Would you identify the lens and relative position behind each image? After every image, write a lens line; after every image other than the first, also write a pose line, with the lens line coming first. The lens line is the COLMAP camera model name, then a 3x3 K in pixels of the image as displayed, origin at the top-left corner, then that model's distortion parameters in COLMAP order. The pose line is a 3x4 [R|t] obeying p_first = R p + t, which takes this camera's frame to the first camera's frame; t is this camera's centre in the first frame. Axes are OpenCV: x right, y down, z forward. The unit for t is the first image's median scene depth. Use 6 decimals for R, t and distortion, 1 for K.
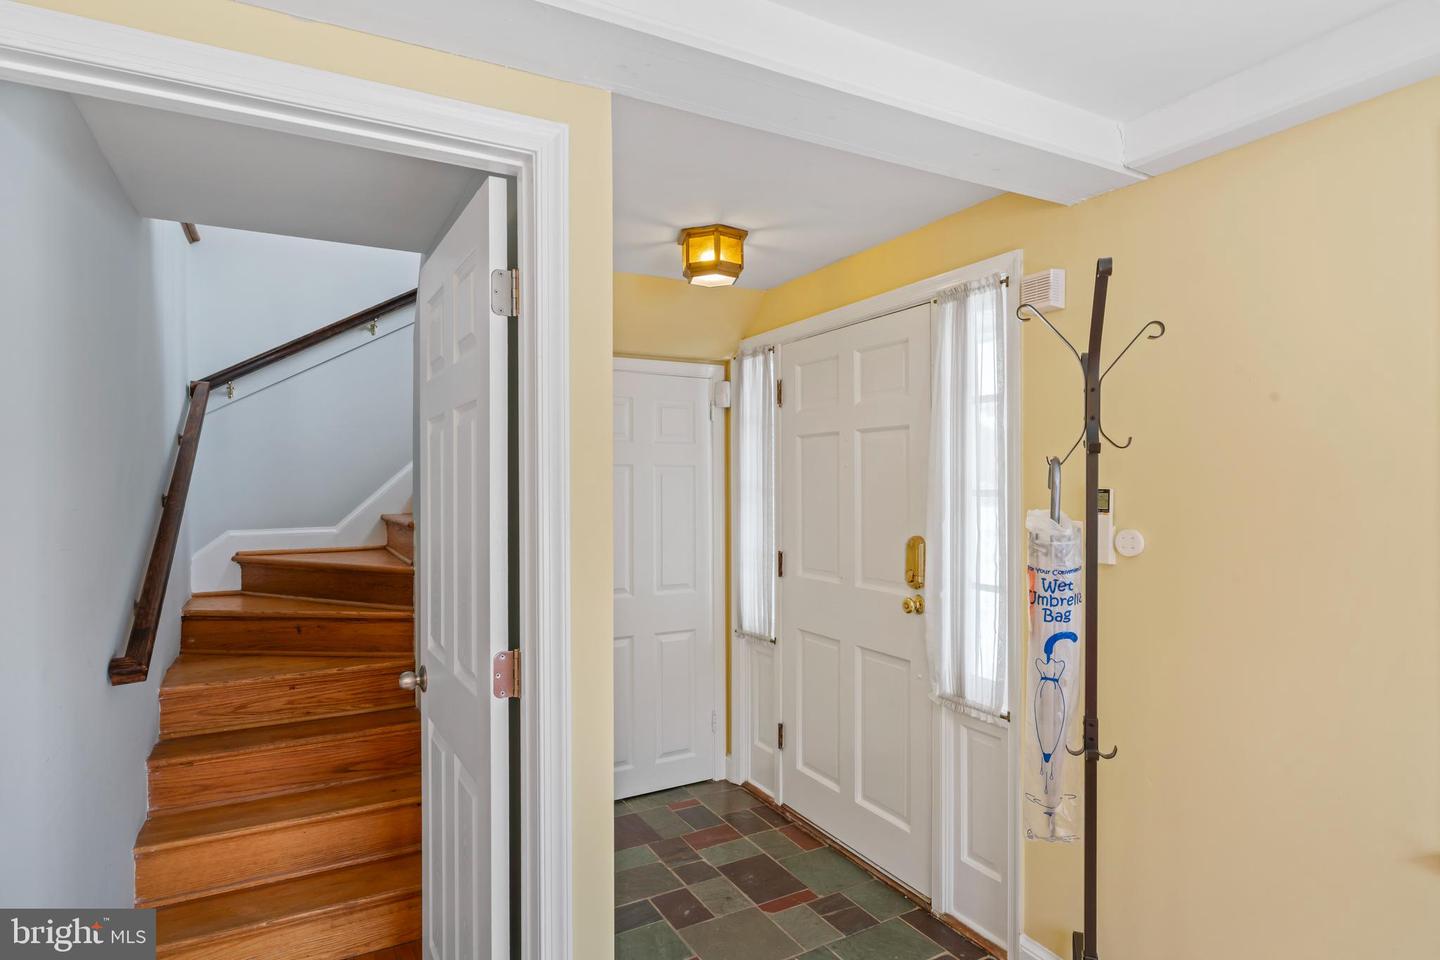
lens RADIAL K [[785.7, 0, 724.1], [0, 785.7, 477.8], [0, 0, 1]] dist [-0.001658, 0.002455]
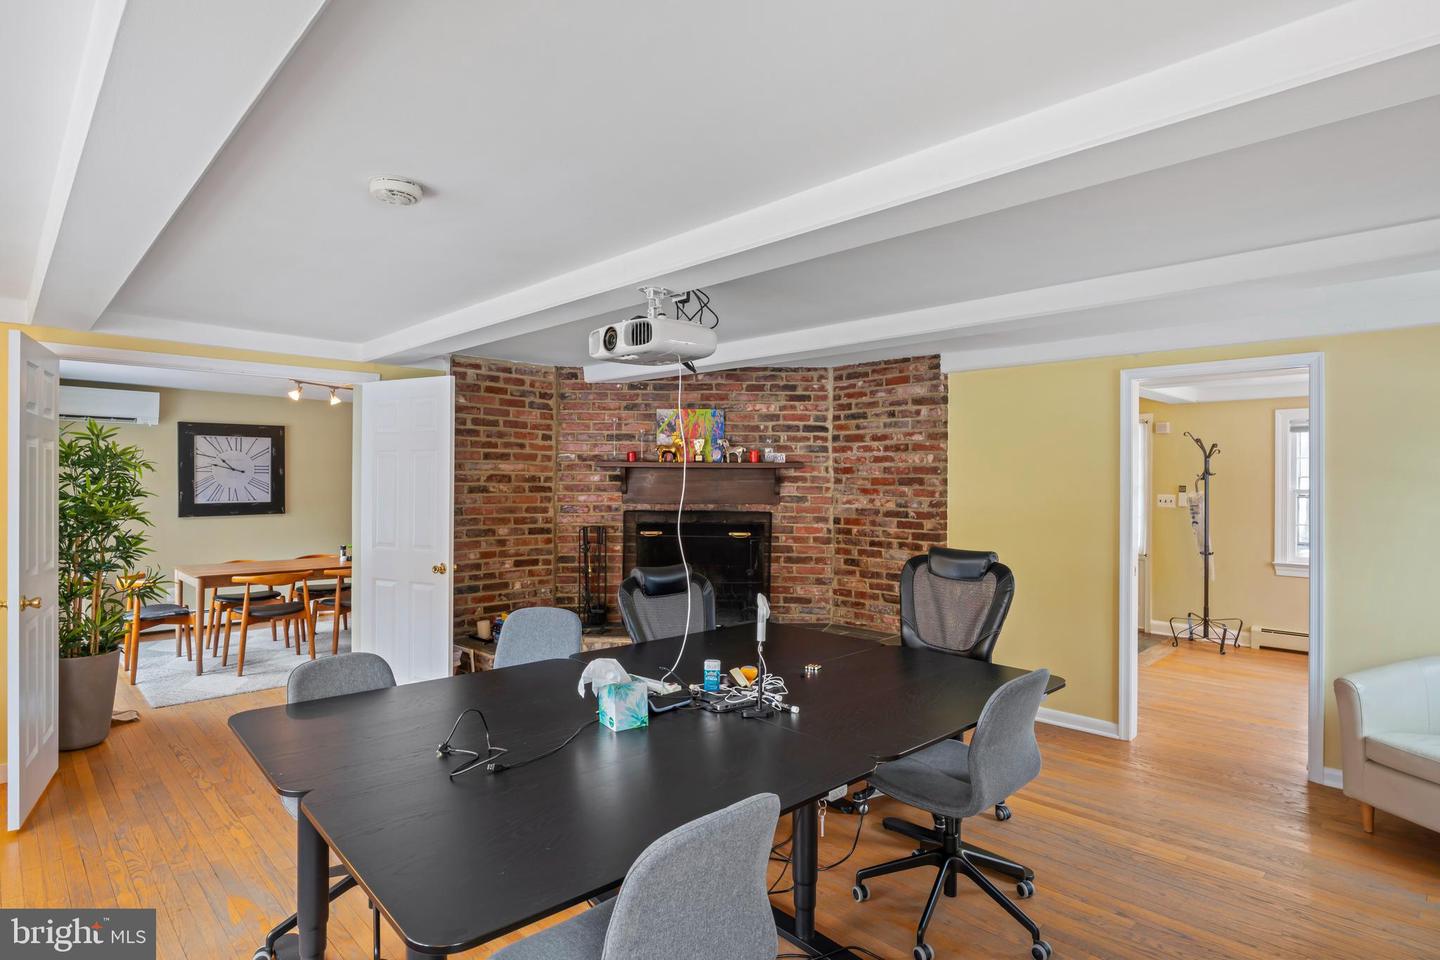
lens RADIAL K [[785.7, 0, 718.0], [0, 785.7, 481.6], [0, 0, 1]] dist [-0.001658, 0.002455]
pose [[0.960544, 0.006502, 0.278052, -2.126929], [-0.009080, 0.999927, 0.007985, -0.011257], [-0.277980, -0.010194, 0.960533, -1.544892]]
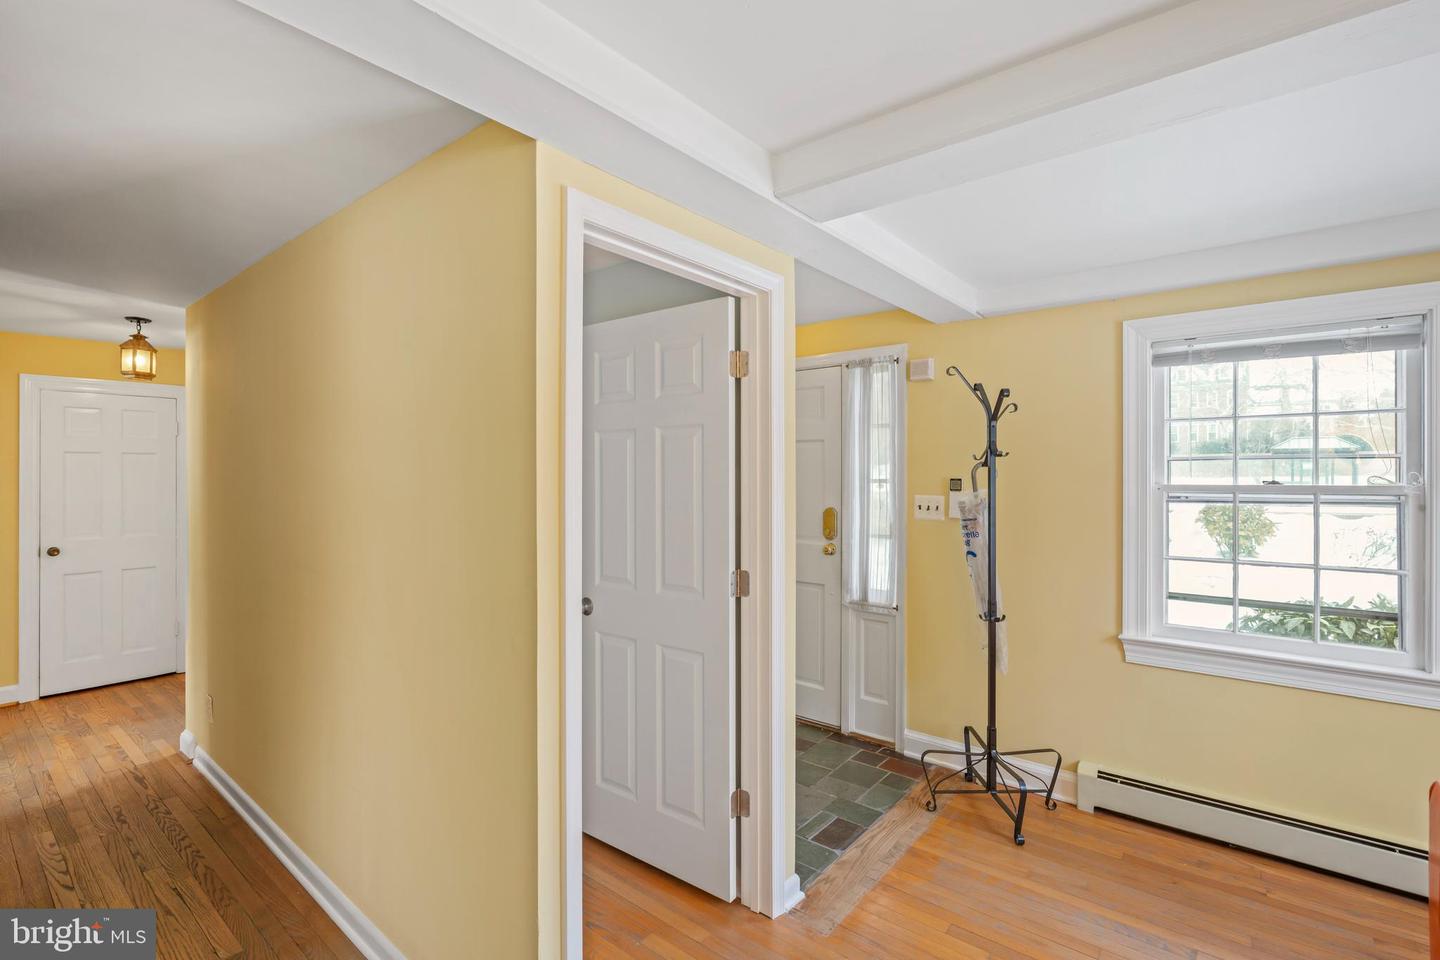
lens RADIAL K [[684.0, 0, 721.6], [0, 684.0, 477.4], [0, 0, 1]] dist [-0.013558, 0.001870]
pose [[0.924958, 0.004822, 0.380040, -0.549356], [-0.007225, 0.999962, 0.004897, 0.006349], [-0.380002, -0.007275, 0.924957, -0.248139]]
